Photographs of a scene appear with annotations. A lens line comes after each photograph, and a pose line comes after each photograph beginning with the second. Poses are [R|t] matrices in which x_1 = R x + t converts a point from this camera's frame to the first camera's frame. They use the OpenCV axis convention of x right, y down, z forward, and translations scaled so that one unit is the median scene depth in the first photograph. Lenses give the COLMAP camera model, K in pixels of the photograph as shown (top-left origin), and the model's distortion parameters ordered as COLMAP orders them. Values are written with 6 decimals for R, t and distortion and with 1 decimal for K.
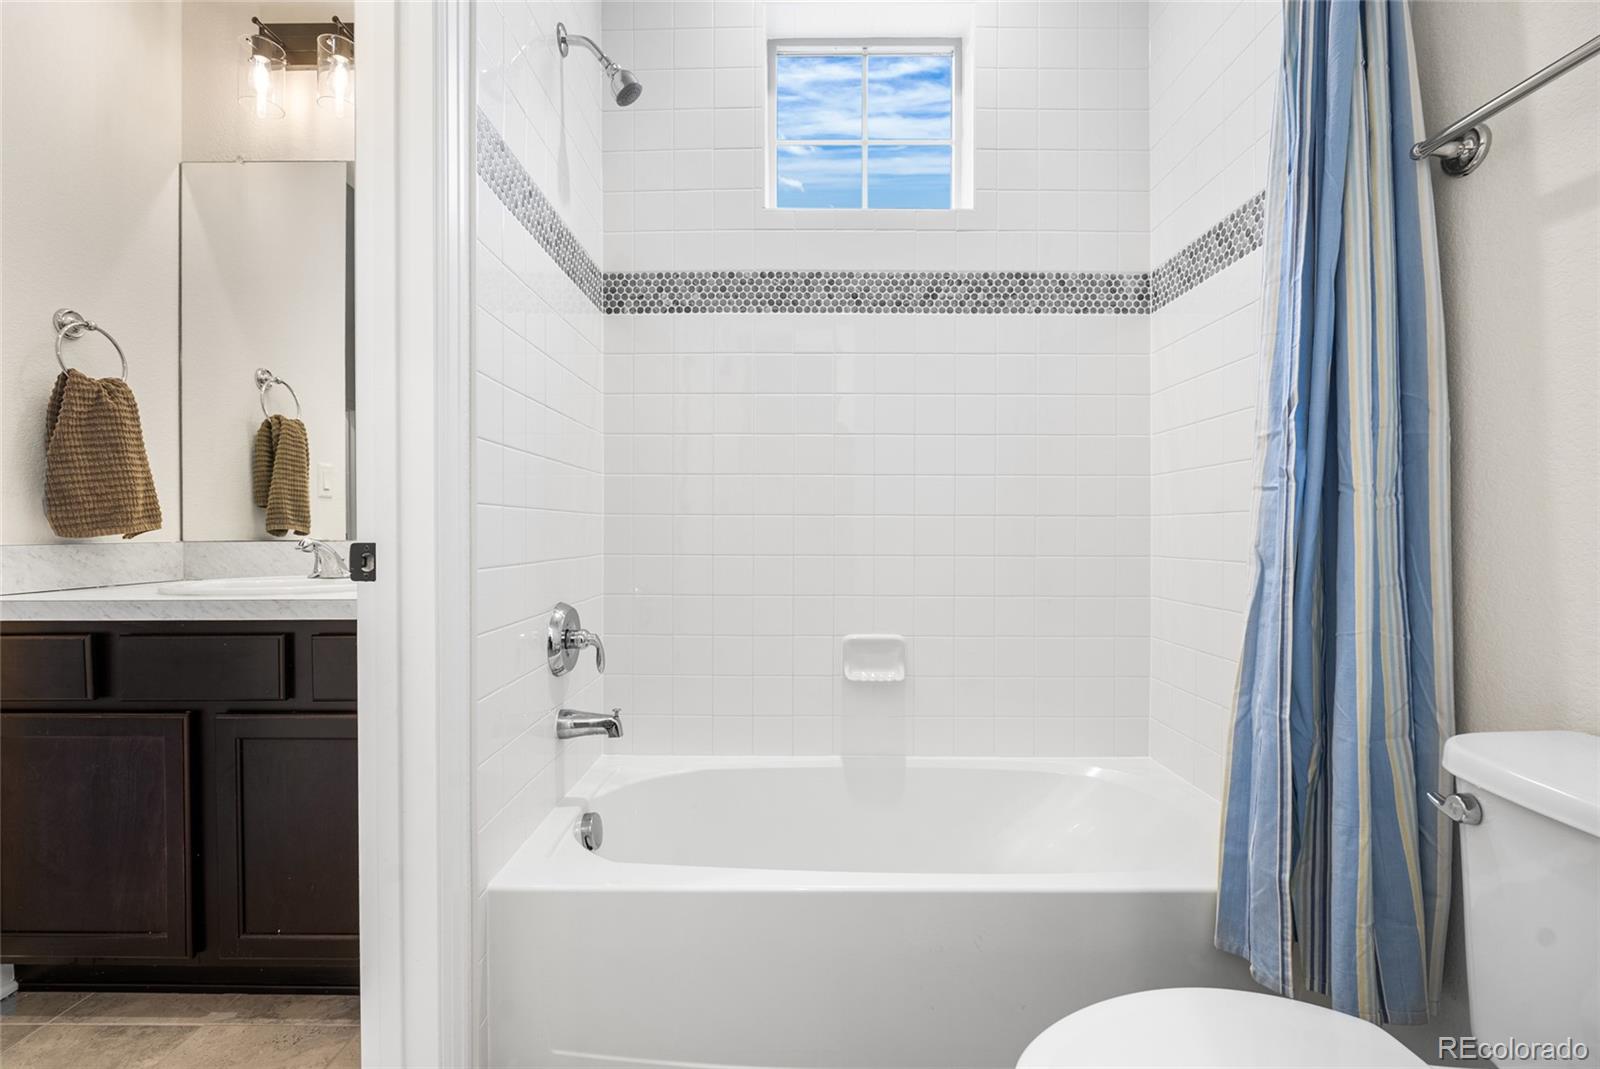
lens RADIAL K [[714.7, 0, 795.8], [0, 714.7, 530.5], [0, 0, 1]] dist [-0.002760, 0.000953]
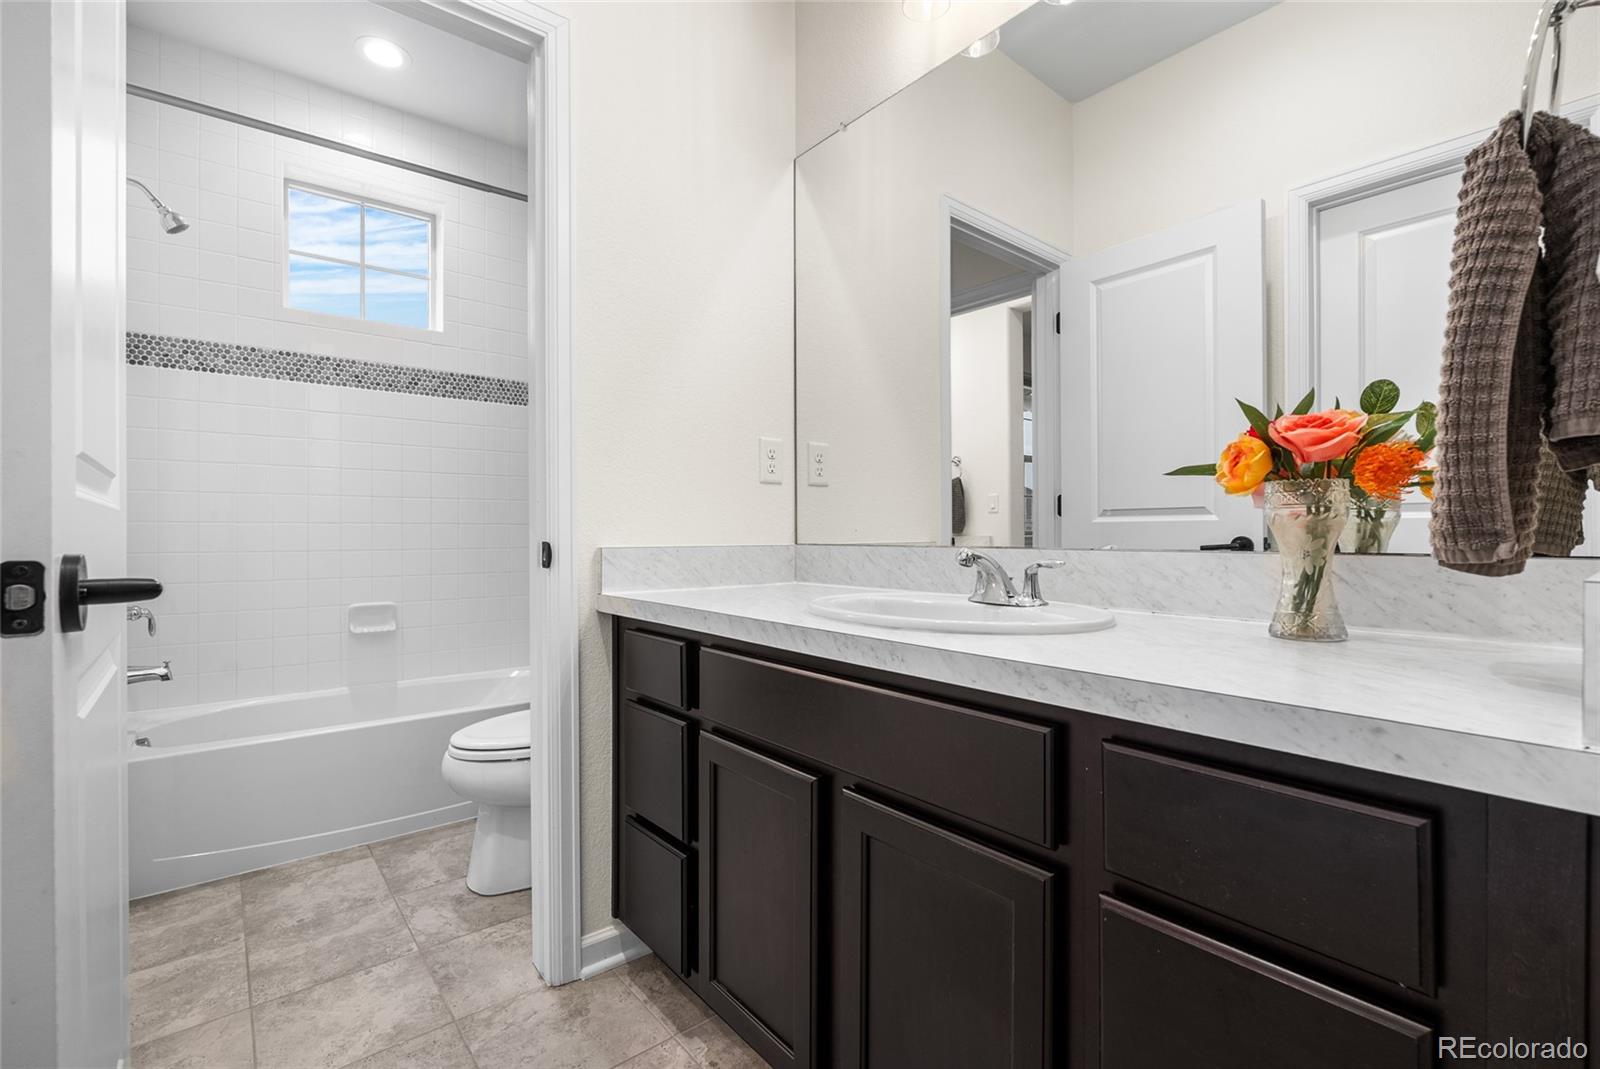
lens RADIAL K [[714.7, 0, 799.5], [0, 714.7, 536.8], [0, 0, 1]] dist [-0.002760, 0.000953]
pose [[0.772222, -0.006140, 0.635324, -0.153063], [0.000812, 0.999962, 0.008677, -0.006006], [-0.635353, -0.006185, 0.772197, -0.742102]]
